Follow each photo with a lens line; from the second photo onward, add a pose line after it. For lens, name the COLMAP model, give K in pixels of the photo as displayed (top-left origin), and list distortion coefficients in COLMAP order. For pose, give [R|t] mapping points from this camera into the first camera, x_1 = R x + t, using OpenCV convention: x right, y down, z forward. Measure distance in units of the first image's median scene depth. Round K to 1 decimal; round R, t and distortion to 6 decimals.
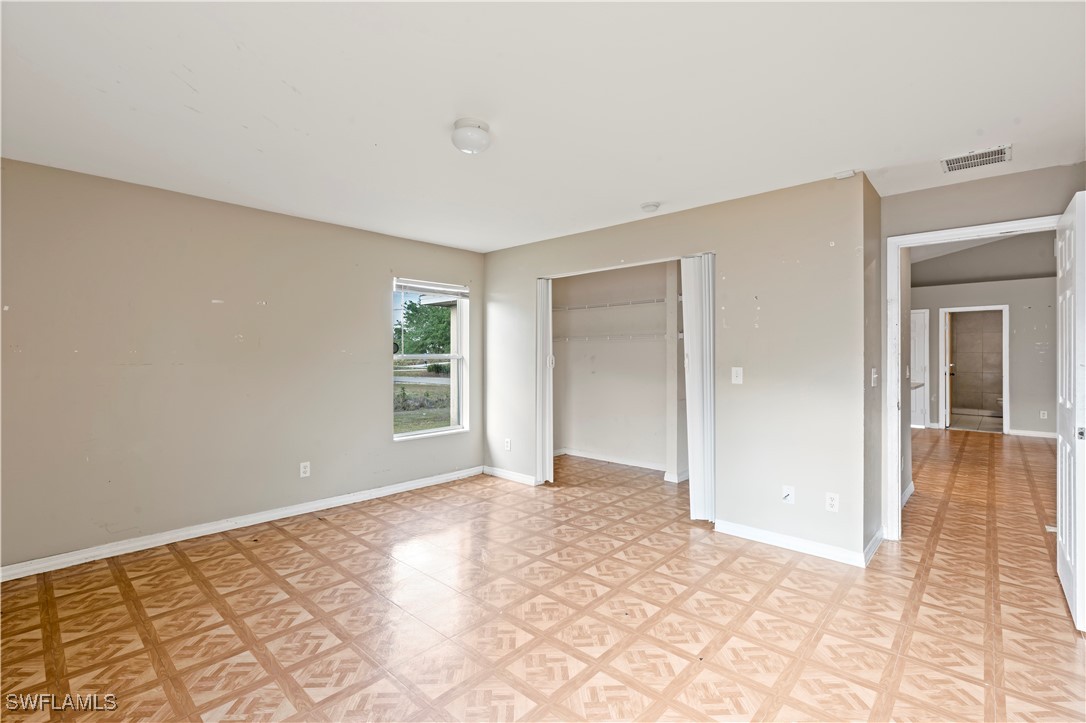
lens RADIAL K [[492.4, 0, 543.3], [0, 492.4, 357.7], [0, 0, 1]] dist [-0.004730, -0.000295]
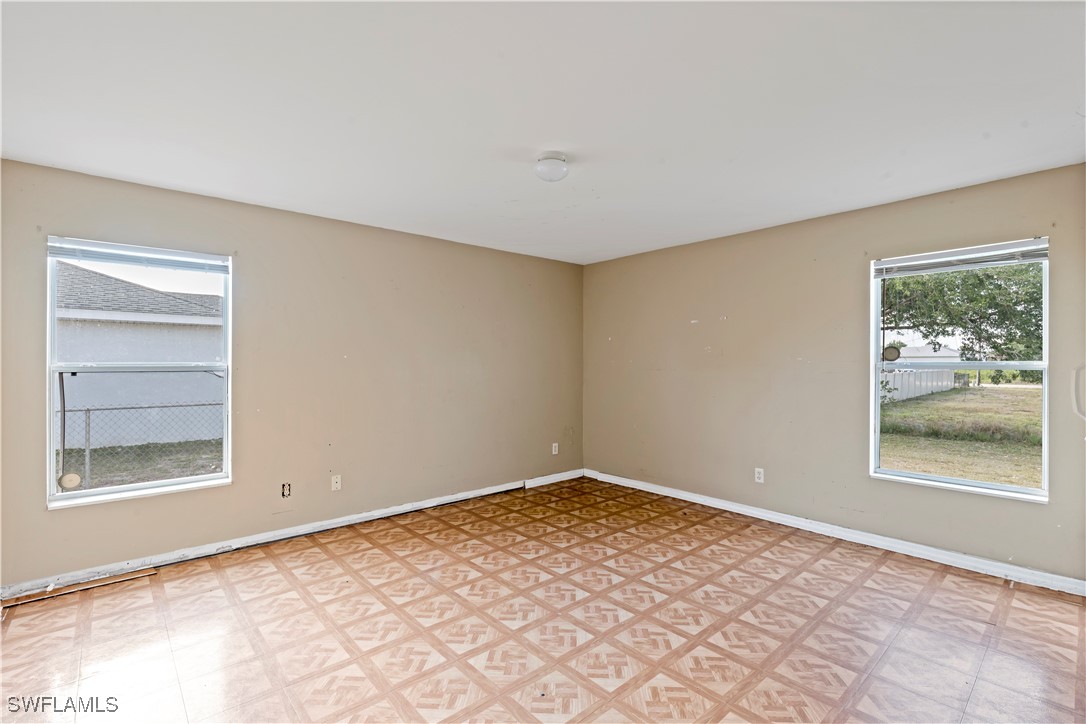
lens RADIAL K [[492.4, 0, 543.3], [0, 492.4, 358.2], [0, 0, 1]] dist [-0.004730, -0.000295]
pose [[-0.100716, -0.013260, -0.994827, 0.923716], [-0.010423, 0.999870, -0.012272, 0.003195], [0.994861, 0.009134, -0.100841, 1.051696]]
